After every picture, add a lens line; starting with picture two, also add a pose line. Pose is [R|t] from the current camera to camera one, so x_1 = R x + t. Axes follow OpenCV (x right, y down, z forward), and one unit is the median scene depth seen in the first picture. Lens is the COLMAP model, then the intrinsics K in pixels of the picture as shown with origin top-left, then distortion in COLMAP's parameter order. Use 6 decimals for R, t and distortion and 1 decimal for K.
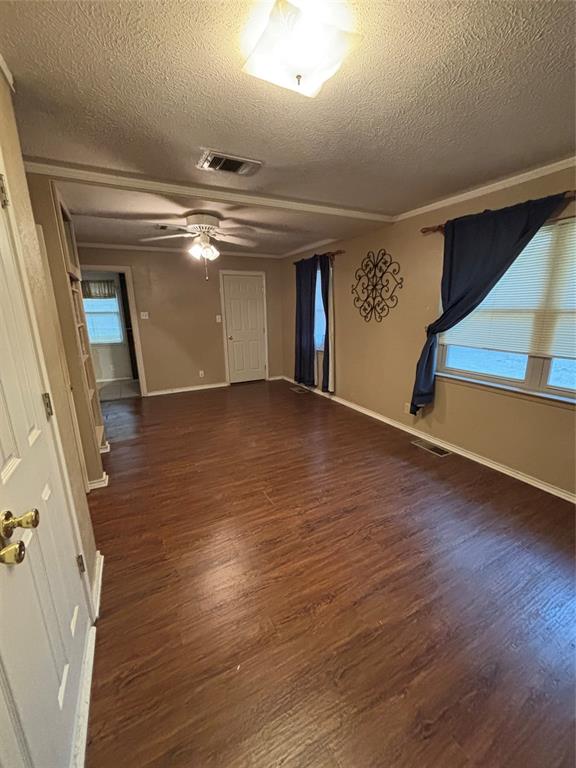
lens RADIAL K [[310.1, 0, 286.3], [0, 310.1, 384.0], [0, 0, 1]] dist [0.001646, -0.000683]
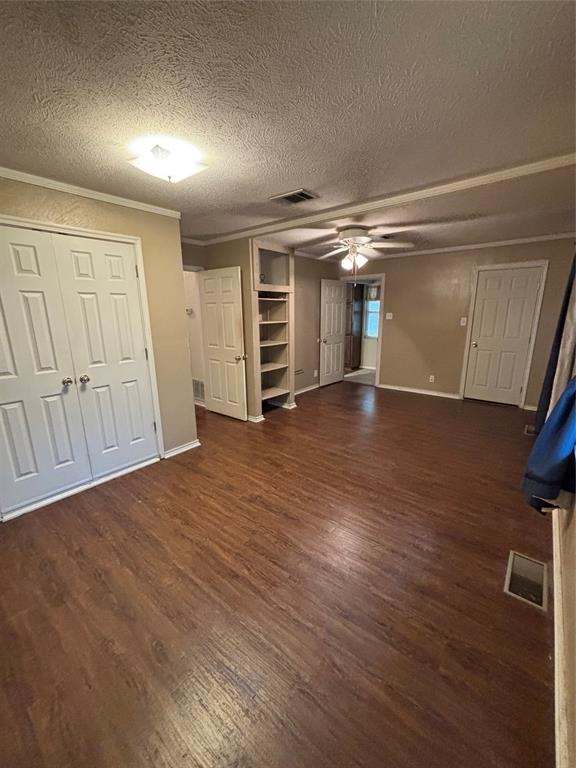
lens RADIAL K [[310.1, 0, 286.1], [0, 310.1, 382.2], [0, 0, 1]] dist [0.001646, -0.000683]
pose [[0.400350, 0.222231, -0.889007, 0.805677], [-0.218055, 0.965384, 0.143126, -0.125915], [0.890041, 0.136553, 0.434950, 0.398677]]
